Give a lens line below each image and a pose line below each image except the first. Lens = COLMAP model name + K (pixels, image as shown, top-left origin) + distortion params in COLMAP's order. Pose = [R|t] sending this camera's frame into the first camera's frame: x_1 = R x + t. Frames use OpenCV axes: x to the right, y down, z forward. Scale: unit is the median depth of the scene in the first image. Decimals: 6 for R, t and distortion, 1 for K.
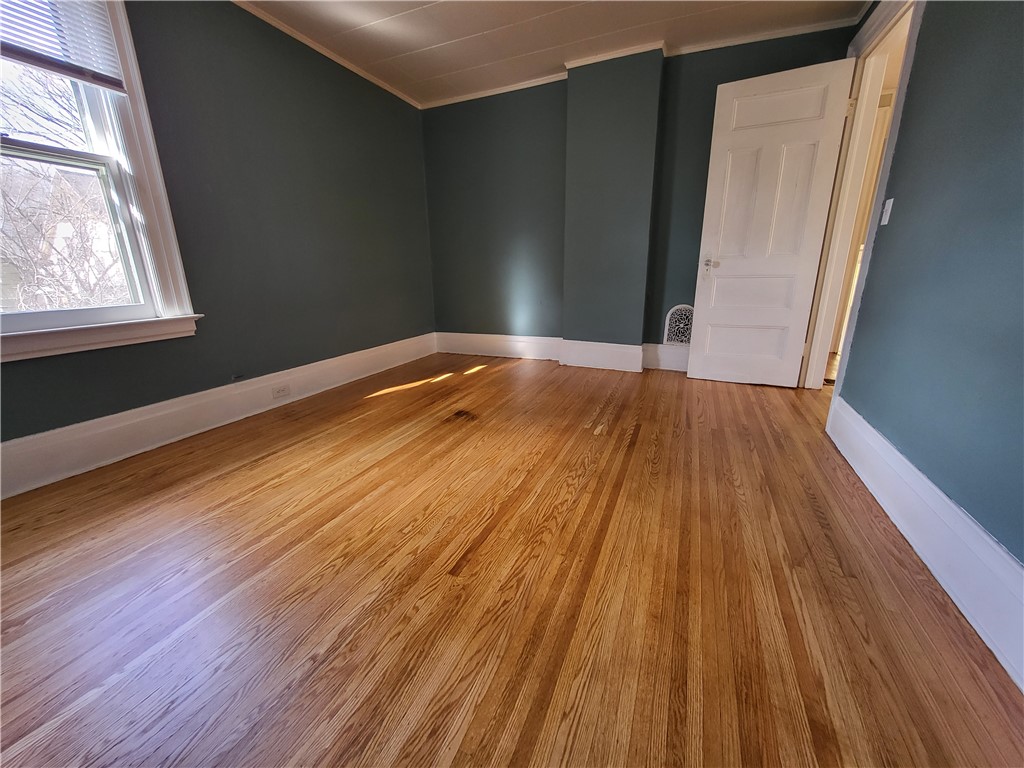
lens RADIAL K [[403.3, 0, 507.5], [0, 403.3, 383.3], [0, 0, 1]] dist [-0.001200, -0.000801]
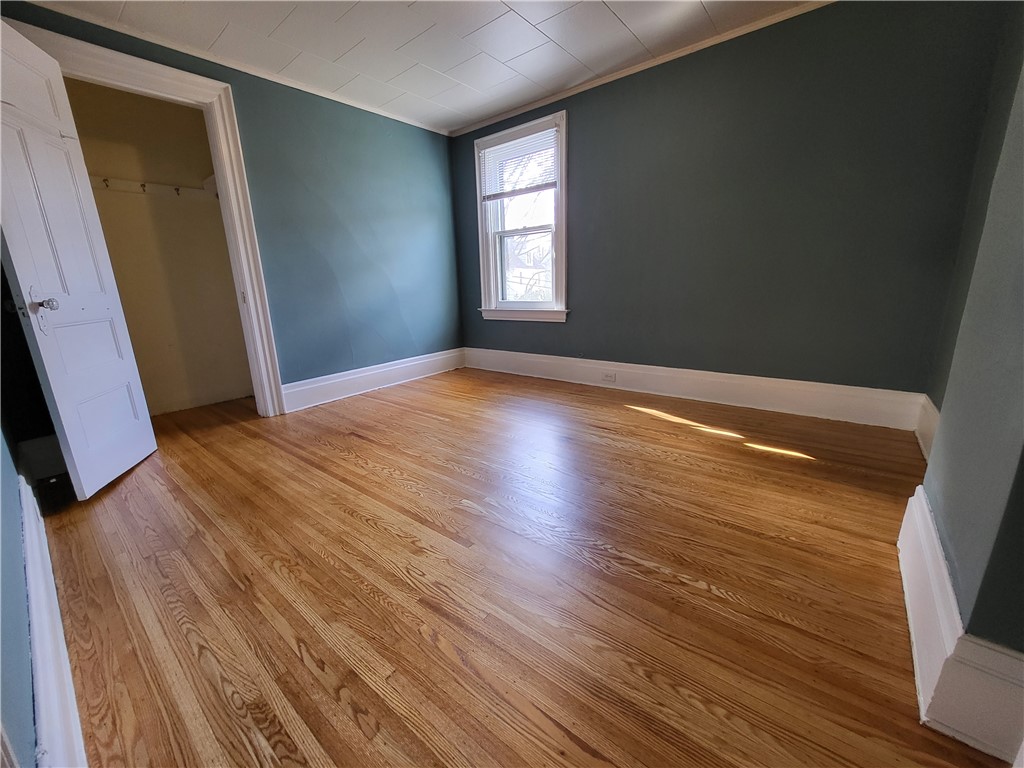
lens RADIAL K [[405.9, 0, 510.8], [0, 405.9, 383.4], [0, 0, 1]] dist [-0.000860, -0.000763]
pose [[-0.260129, 0.252184, -0.932060, 0.989681], [-0.230585, 0.921138, 0.313583, -0.402363], [0.937637, 0.296491, -0.181465, 1.312908]]
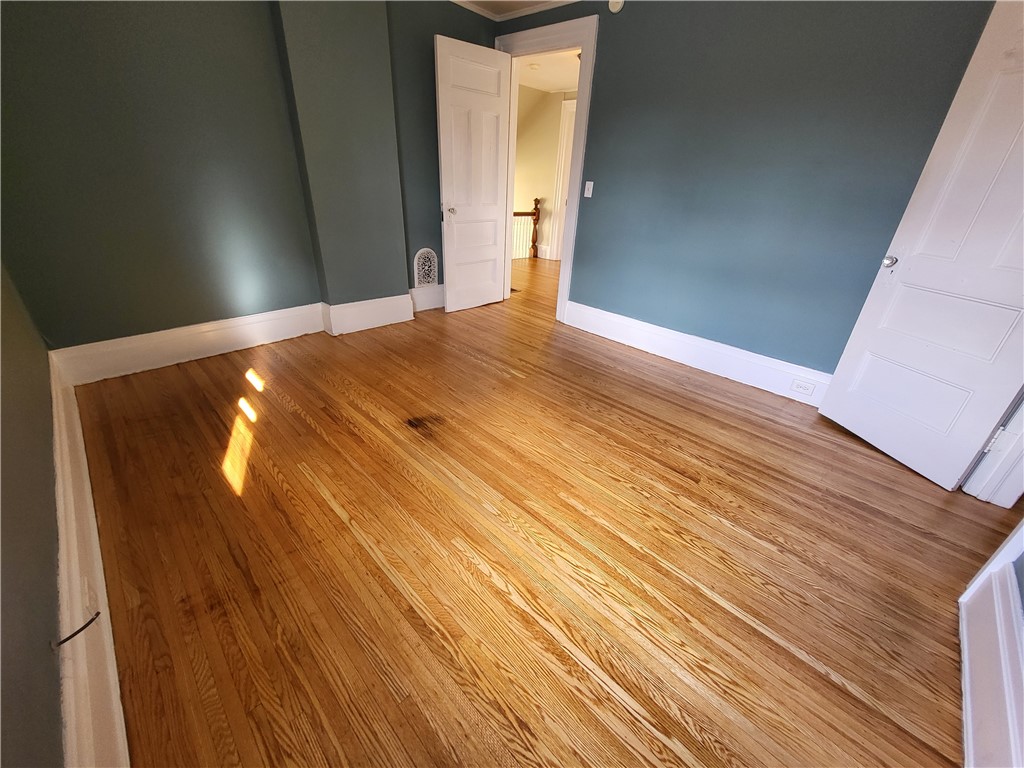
lens RADIAL K [[403.3, 0, 507.5], [0, 403.3, 383.3], [0, 0, 1]] dist [-0.001200, -0.000801]
pose [[0.356606, -0.398275, 0.845109, -0.923258], [0.210540, 0.915571, 0.342641, -0.315057], [-0.910223, 0.055742, 0.410351, 0.626009]]
